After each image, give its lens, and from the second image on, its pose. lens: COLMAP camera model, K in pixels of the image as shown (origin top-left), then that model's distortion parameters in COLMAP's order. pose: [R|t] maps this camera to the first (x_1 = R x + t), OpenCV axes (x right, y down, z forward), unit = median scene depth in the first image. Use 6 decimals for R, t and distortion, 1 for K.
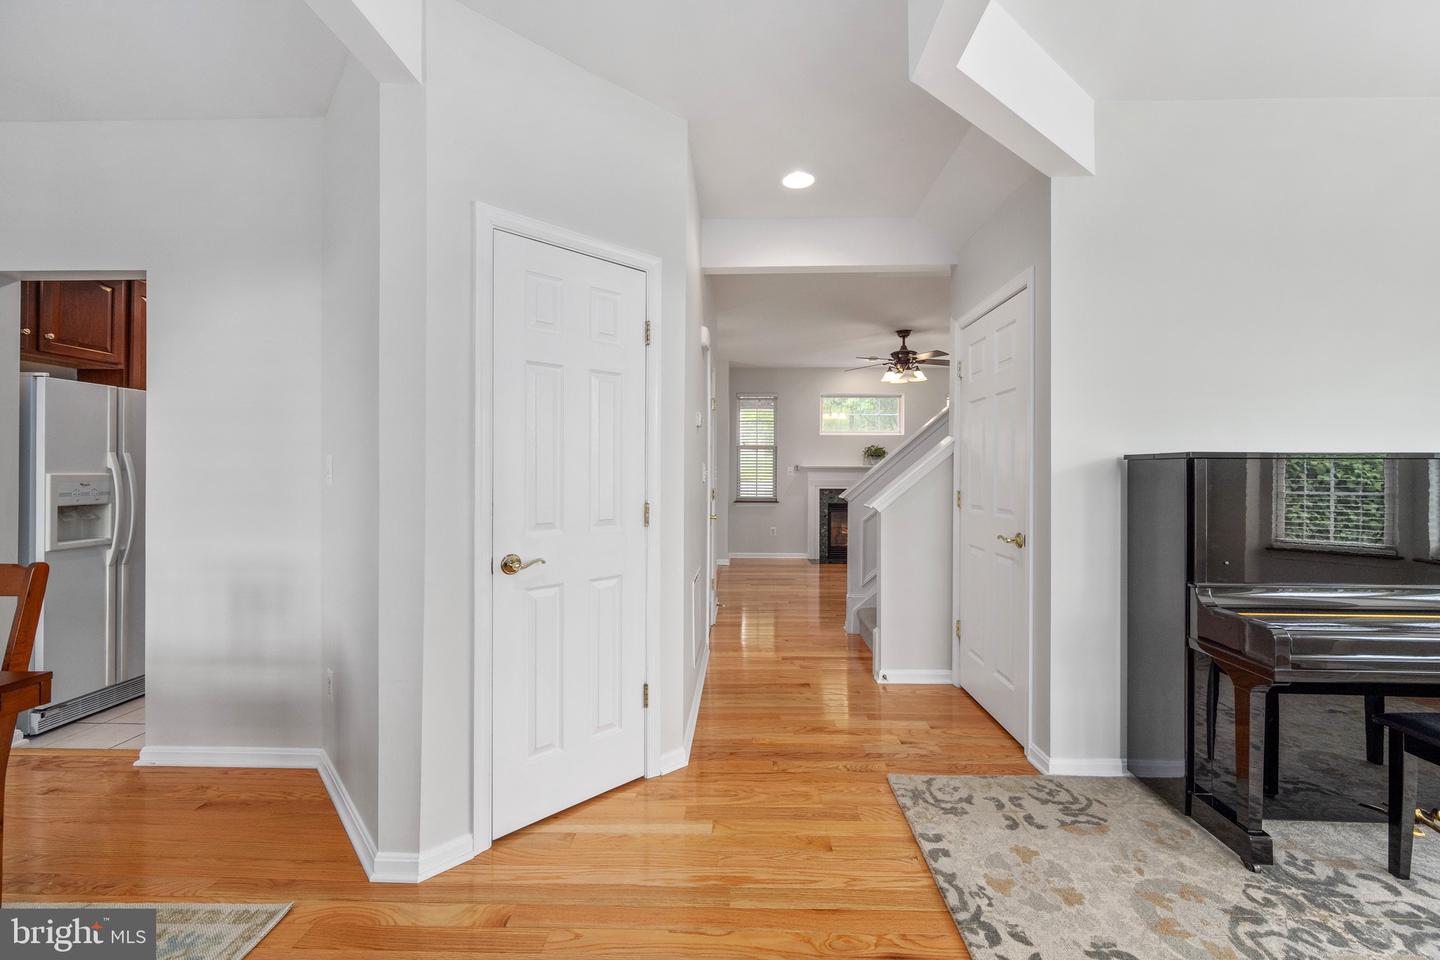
lens RADIAL K [[575.6, 0, 718.5], [0, 575.6, 473.1], [0, 0, 1]] dist [0.001326, 0.000130]
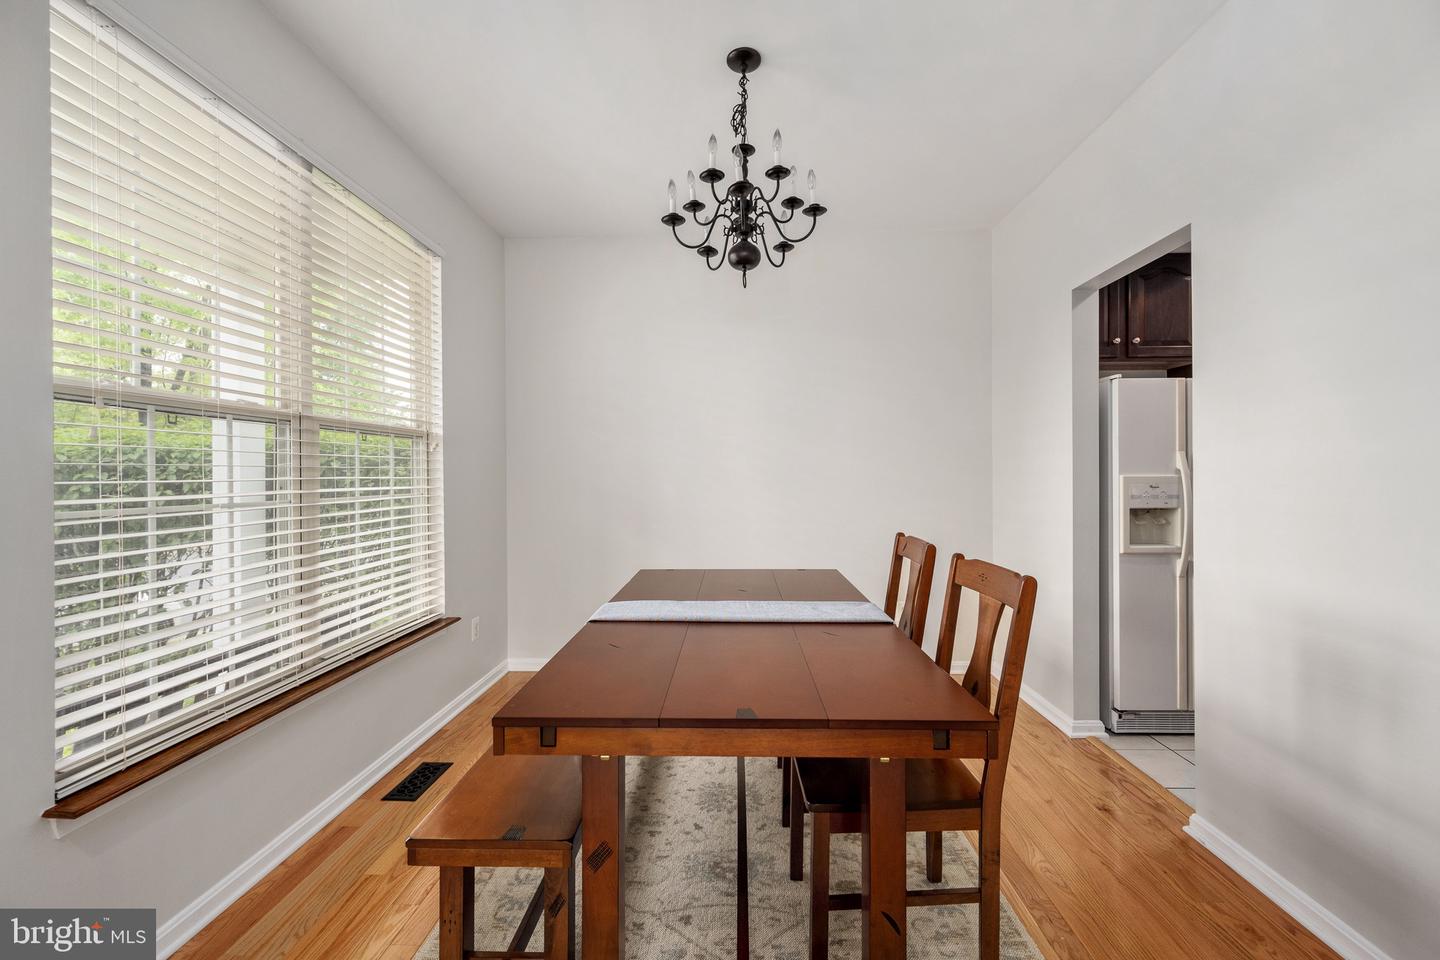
lens RADIAL K [[575.6, 0, 718.6], [0, 575.6, 471.8], [0, 0, 1]] dist [0.001326, 0.000130]
pose [[0.009603, -0.005779, -0.999937, -0.172125], [0.000127, 0.999983, -0.005778, 0.000908], [0.999954, -0.000071, 0.009604, 0.290907]]
